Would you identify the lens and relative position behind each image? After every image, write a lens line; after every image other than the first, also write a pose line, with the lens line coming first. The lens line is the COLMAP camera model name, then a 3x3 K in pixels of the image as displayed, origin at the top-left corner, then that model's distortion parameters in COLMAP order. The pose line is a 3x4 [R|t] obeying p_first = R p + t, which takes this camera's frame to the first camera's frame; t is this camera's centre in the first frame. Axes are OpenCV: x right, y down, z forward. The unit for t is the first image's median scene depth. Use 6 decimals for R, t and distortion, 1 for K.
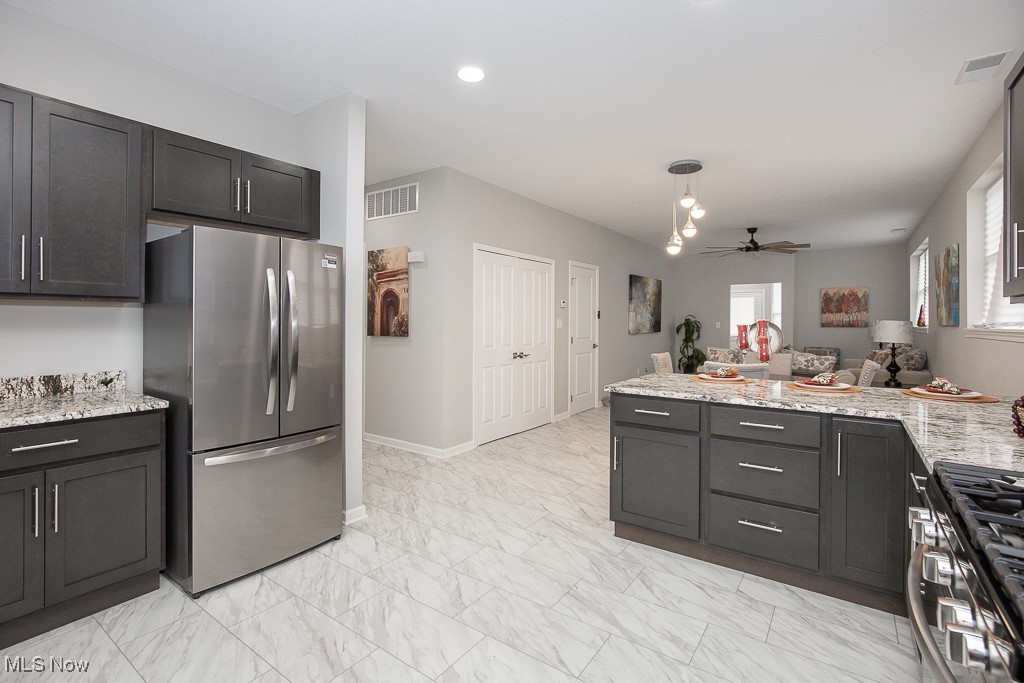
lens RADIAL K [[472.1, 0, 516.7], [0, 472.1, 326.5], [0, 0, 1]] dist [-0.009688, -0.000496]
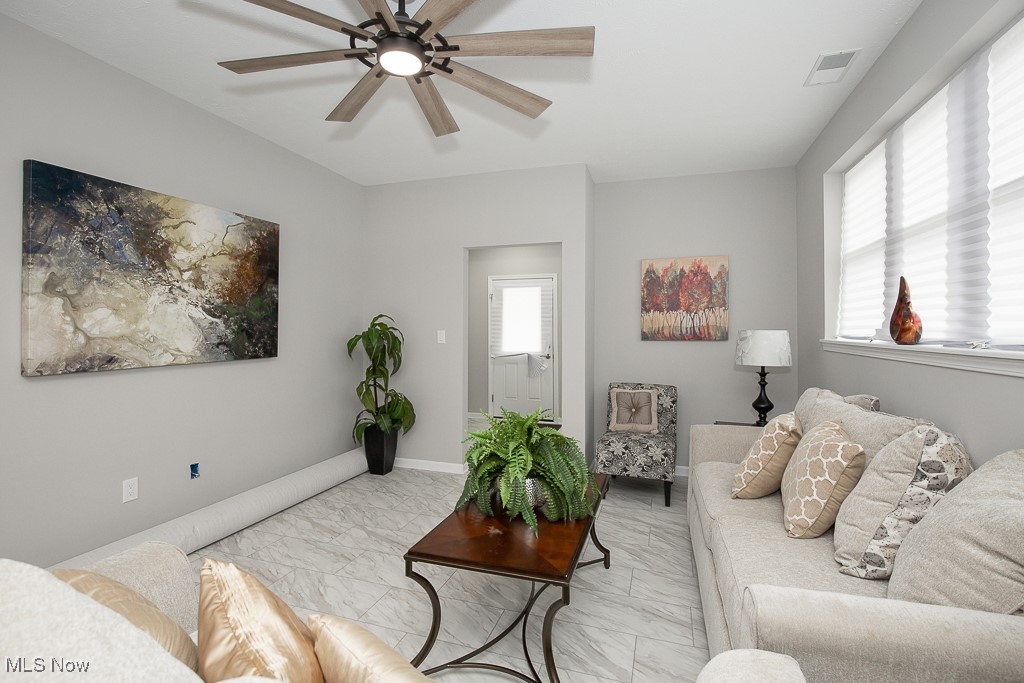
lens RADIAL K [[496.7, 0, 521.4], [0, 496.7, 323.5], [0, 0, 1]] dist [0.000595, 0.000842]
pose [[0.965458, -0.001740, 0.260554, 0.401687], [0.005512, 0.999890, -0.013748, -0.009919], [-0.260502, 0.014709, 0.965361, 0.549704]]
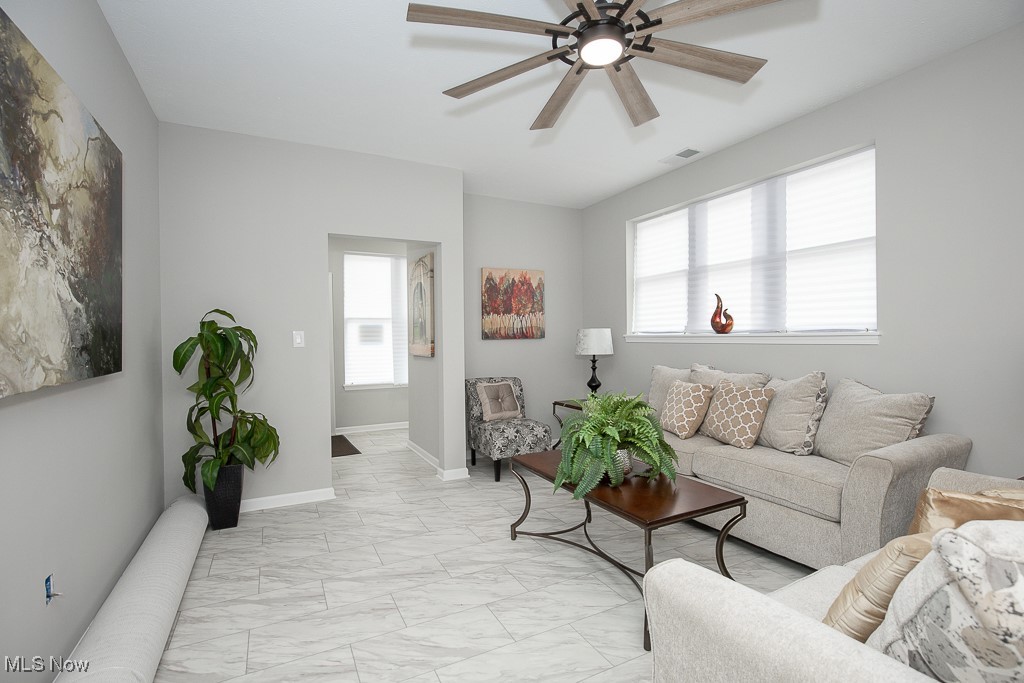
lens RADIAL K [[472.1, 0, 512.9], [0, 472.1, 344.9], [0, 0, 1]] dist [-0.009688, -0.000496]
pose [[0.477117, -0.026586, 0.878437, 0.194001], [0.019669, 0.999615, 0.019570, -0.002868], [-0.878620, 0.007940, 0.477456, 0.719929]]
